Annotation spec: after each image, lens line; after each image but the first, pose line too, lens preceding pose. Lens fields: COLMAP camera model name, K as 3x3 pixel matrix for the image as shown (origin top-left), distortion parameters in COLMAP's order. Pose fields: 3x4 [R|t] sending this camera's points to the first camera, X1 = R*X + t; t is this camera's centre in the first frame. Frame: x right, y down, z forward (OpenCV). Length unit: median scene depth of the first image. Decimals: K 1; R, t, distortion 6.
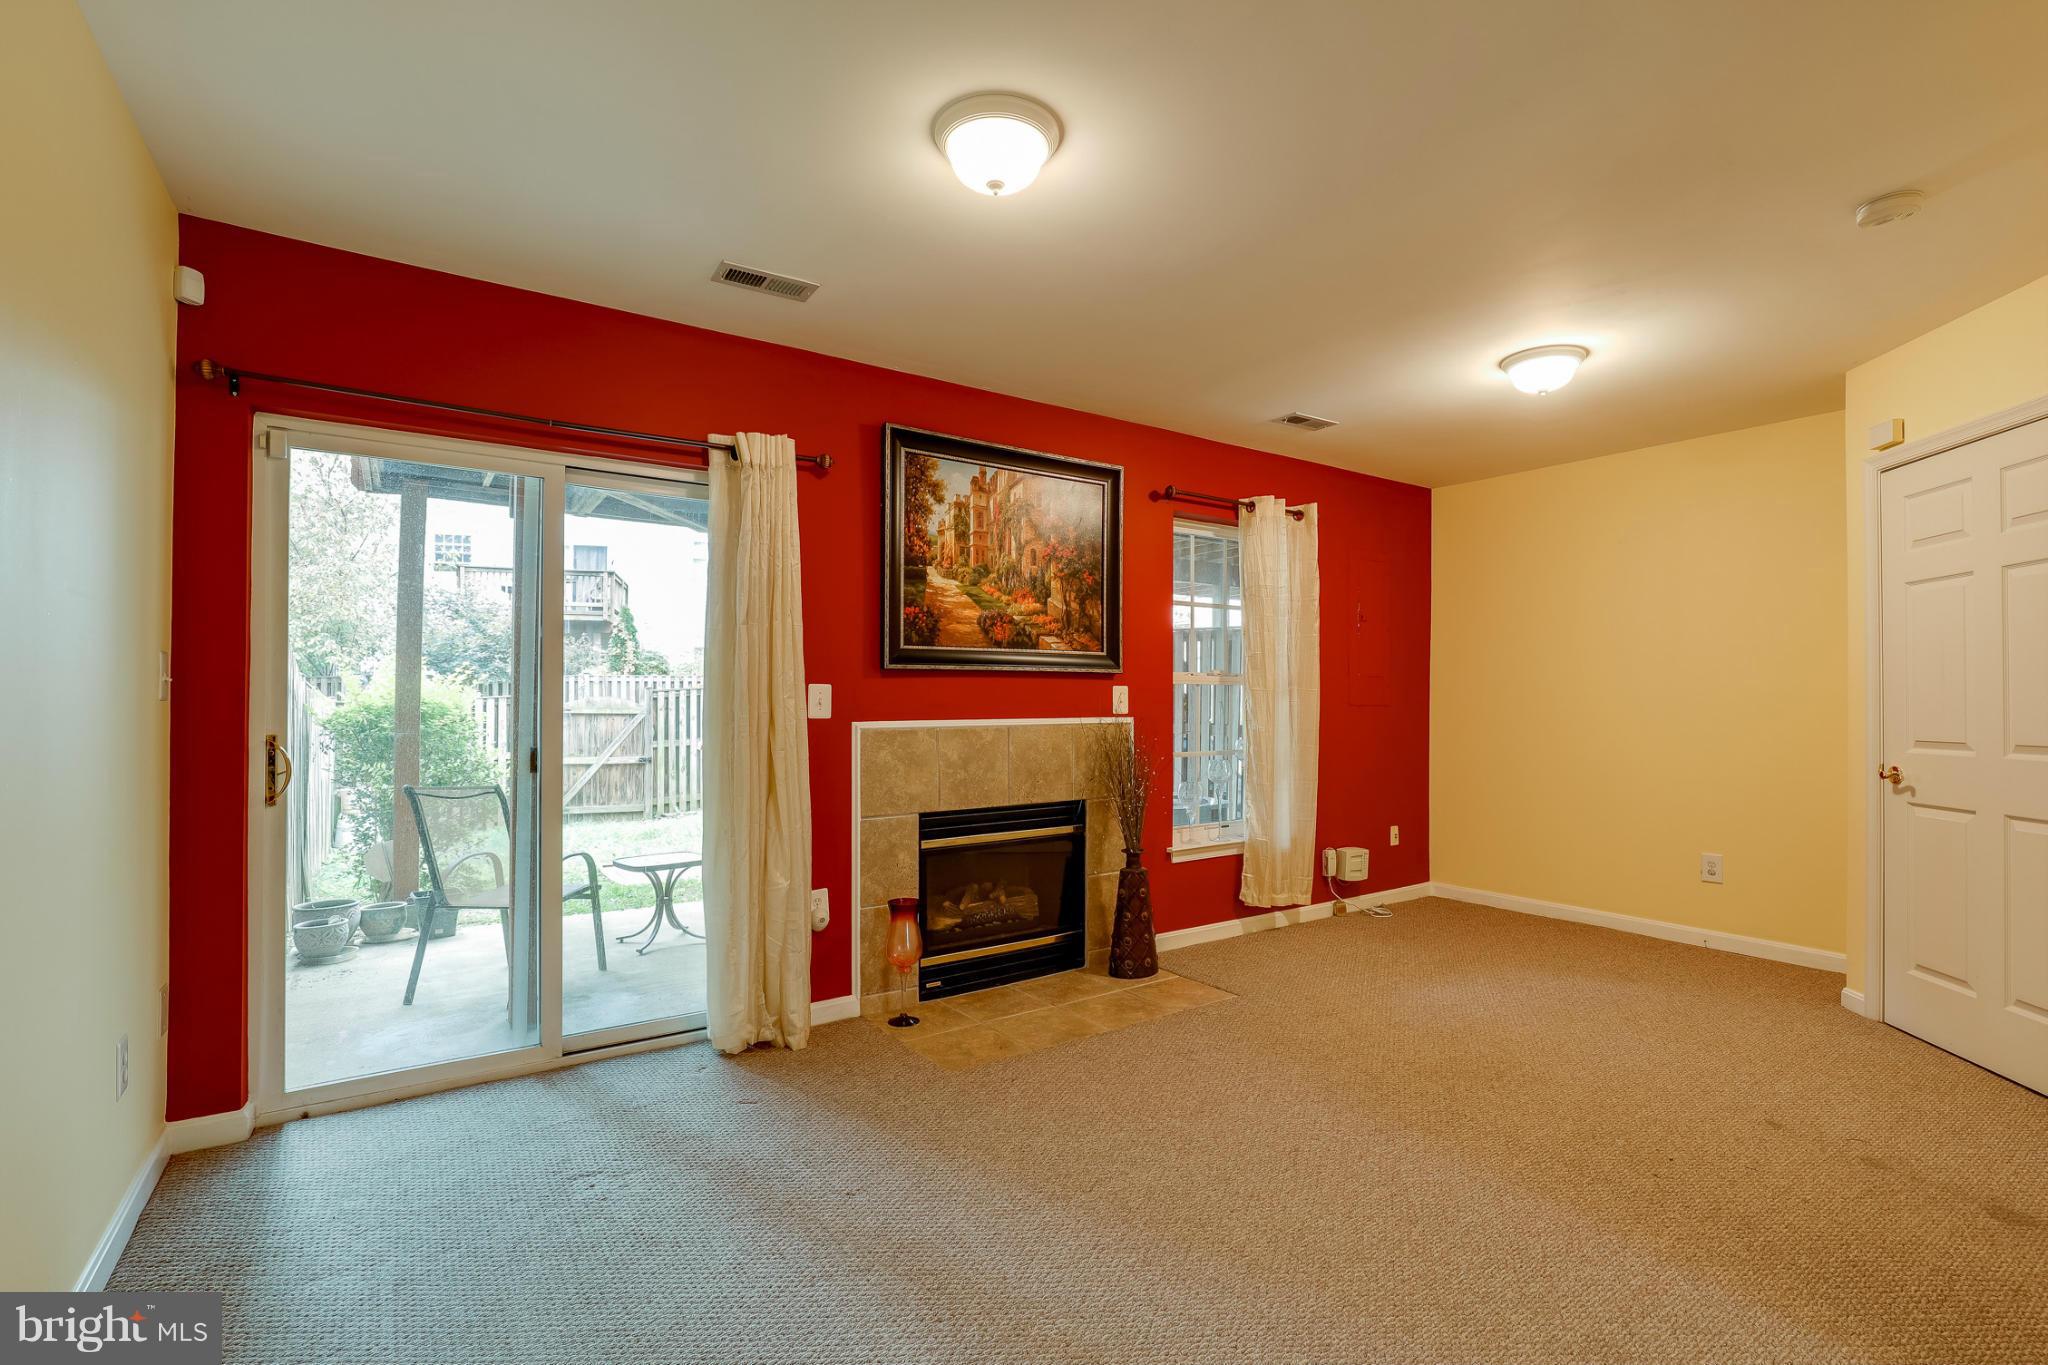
lens RADIAL K [[934.4, 0, 1019.7], [0, 934.4, 675.7], [0, 0, 1]] dist [-0.015783, -0.000260]
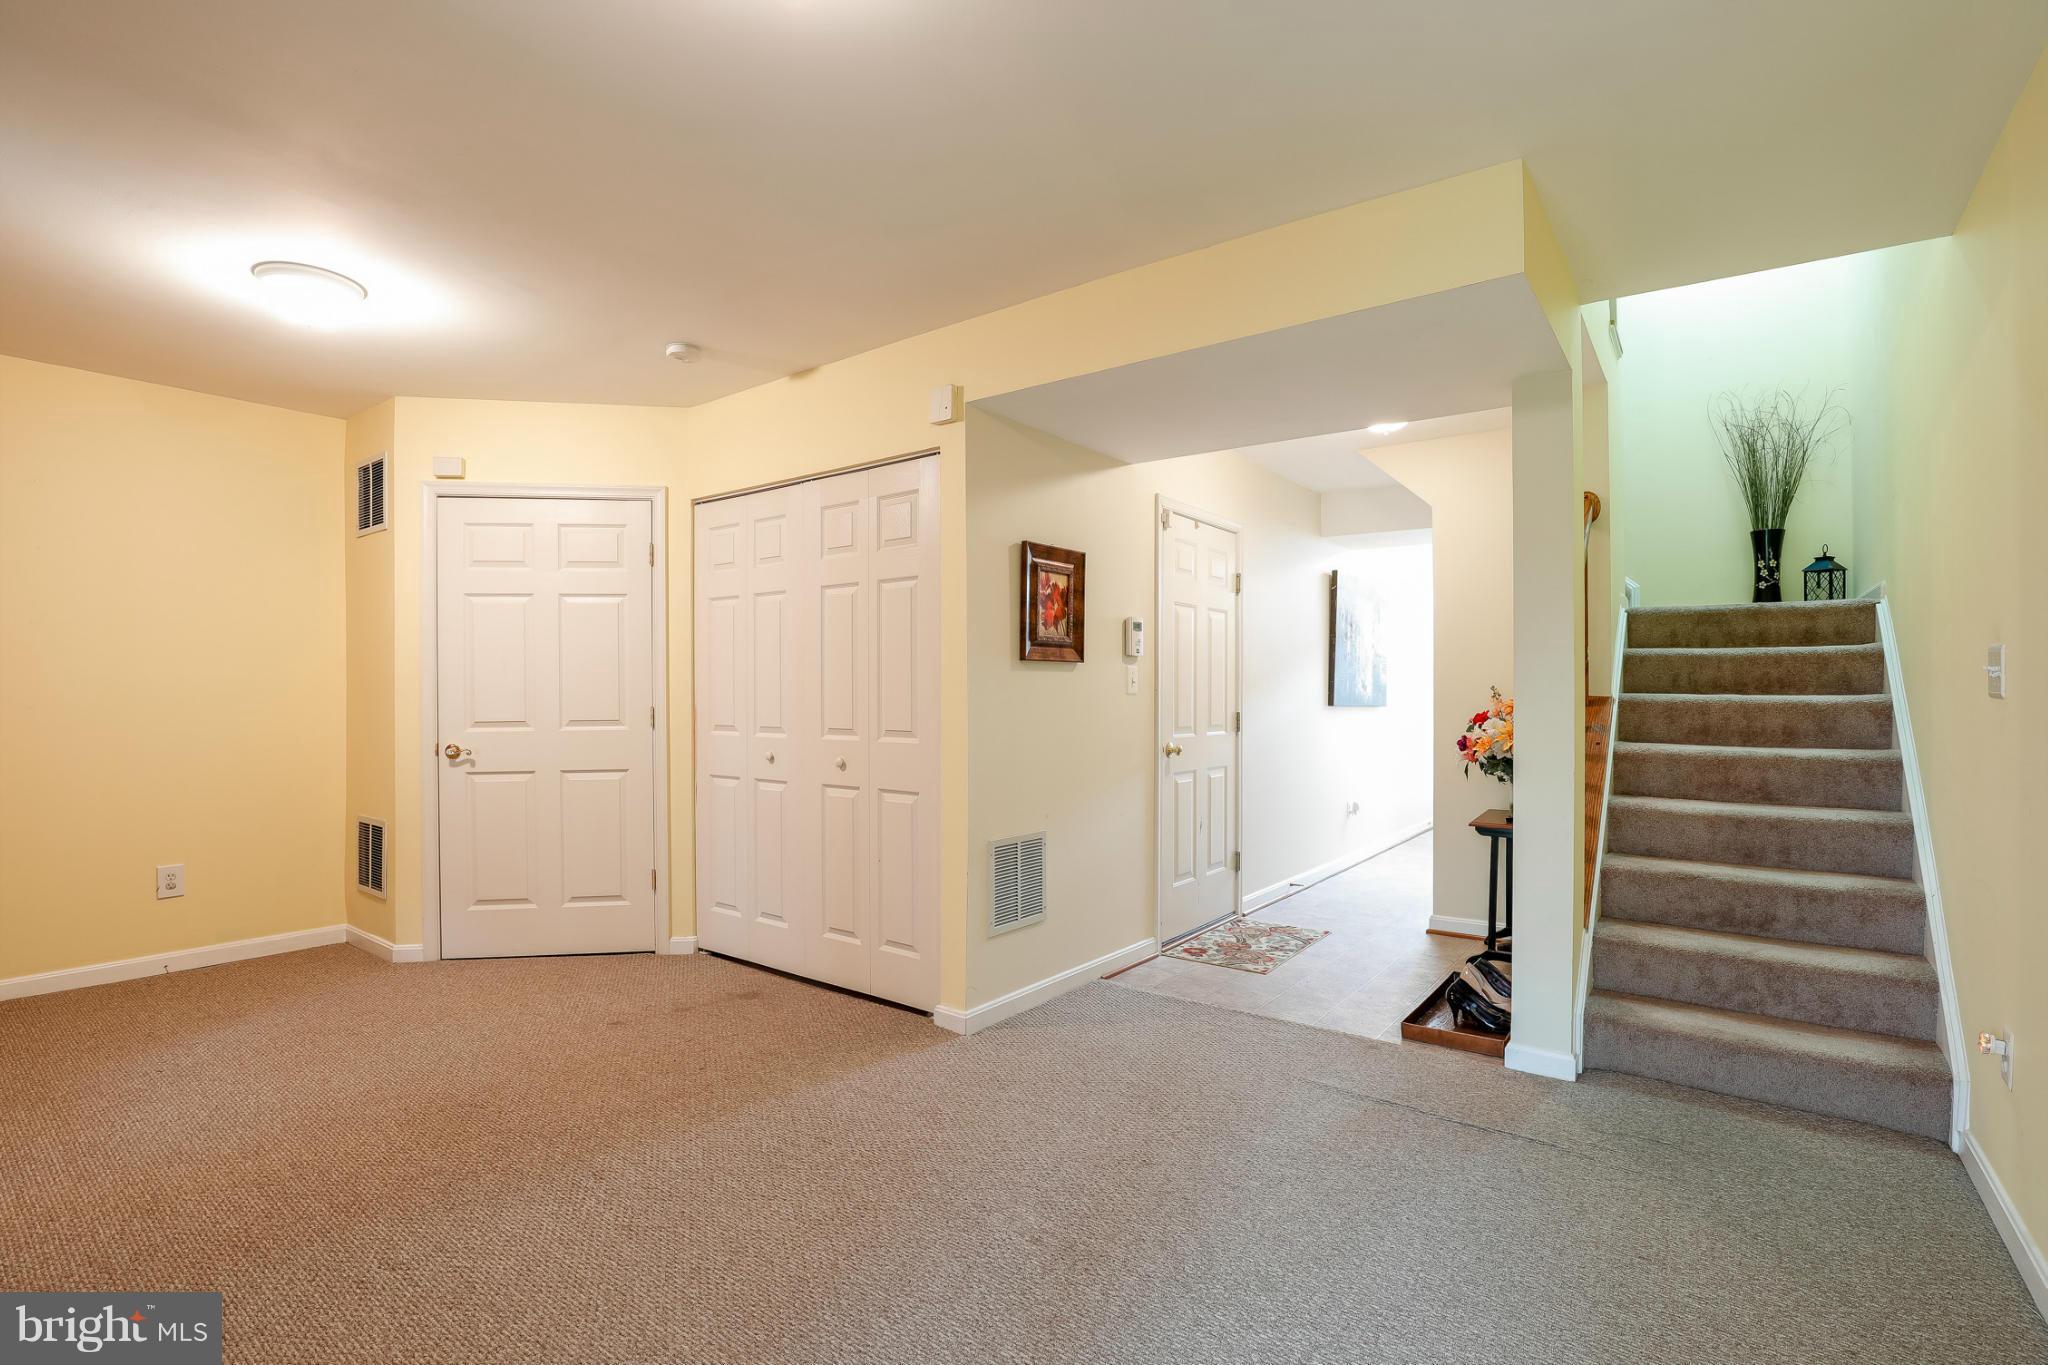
lens RADIAL K [[934.4, 0, 1019.7], [0, 934.4, 675.7], [0, 0, 1]] dist [-0.015783, -0.000260]
pose [[-0.299457, 0.006430, 0.954088, -0.448041], [-0.021740, 0.999672, -0.013560, 0.008728], [-0.953862, -0.024803, -0.299219, 0.669057]]
